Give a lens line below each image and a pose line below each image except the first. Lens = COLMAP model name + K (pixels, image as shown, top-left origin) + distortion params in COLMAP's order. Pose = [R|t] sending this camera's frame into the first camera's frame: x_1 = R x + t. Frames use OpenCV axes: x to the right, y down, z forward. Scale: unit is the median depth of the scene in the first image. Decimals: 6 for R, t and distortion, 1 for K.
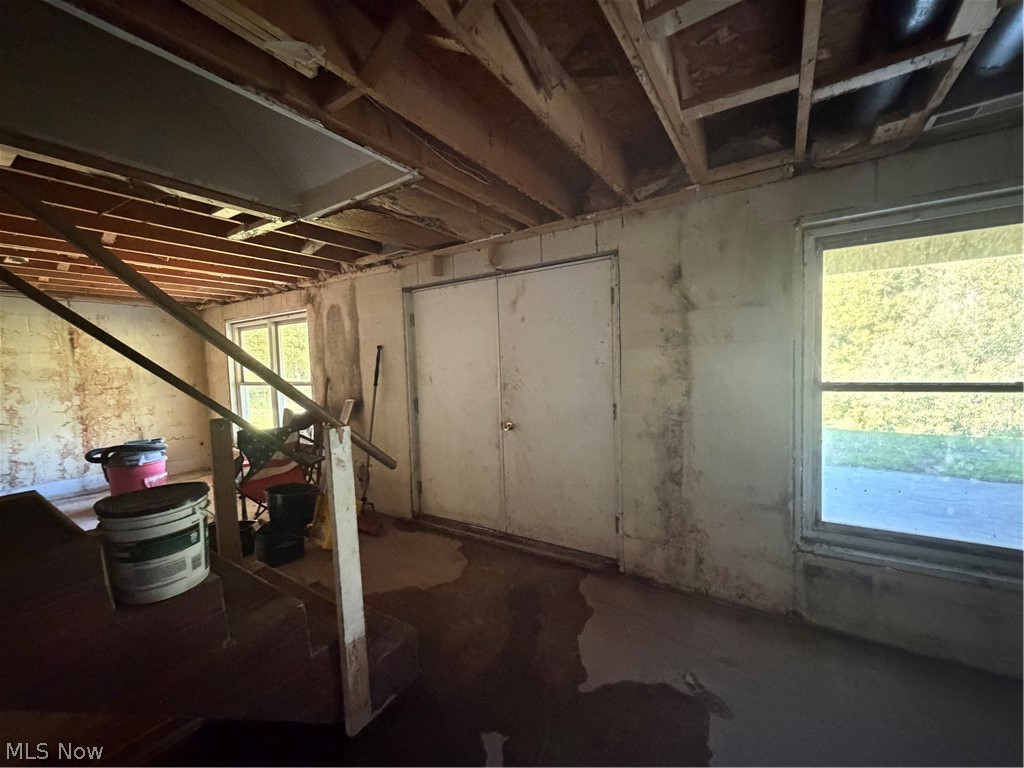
lens RADIAL K [[409.0, 0, 513.5], [0, 409.0, 385.9], [0, 0, 1]] dist [-0.000822, 0.000098]
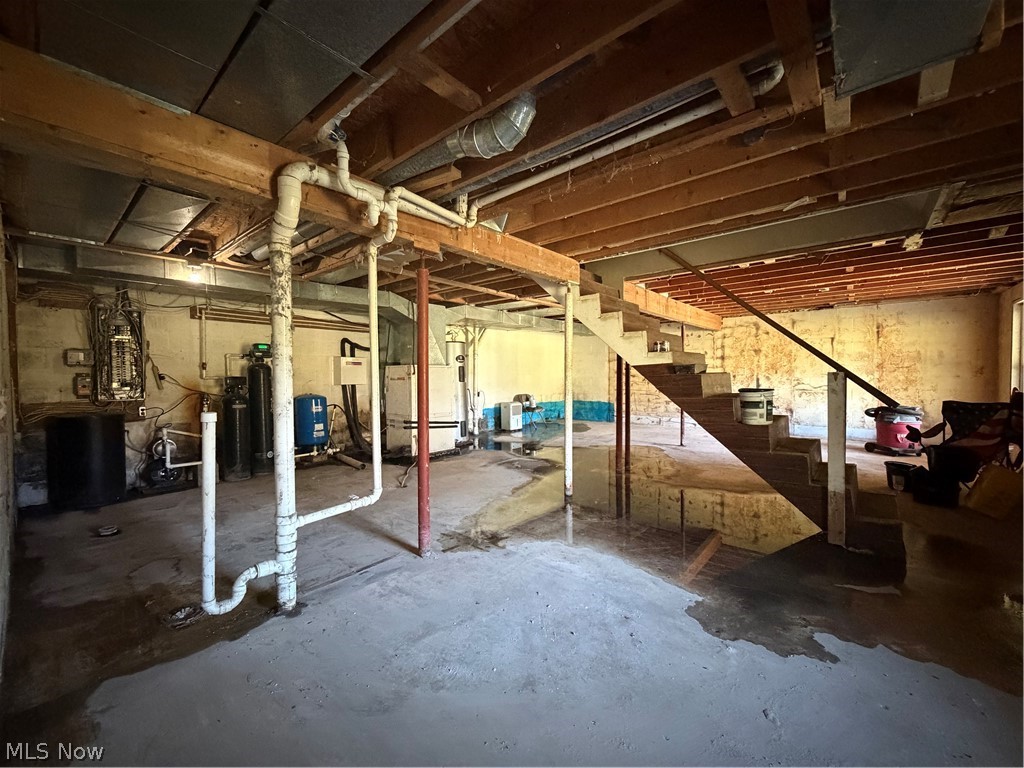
lens RADIAL K [[409.0, 0, 513.3], [0, 409.0, 381.4], [0, 0, 1]] dist [-0.000822, 0.000098]
pose [[-0.126184, 0.053316, -0.990573, 0.511984], [-0.043131, 0.997315, 0.059173, 0.029684], [0.991069, 0.050191, -0.123546, -0.070839]]
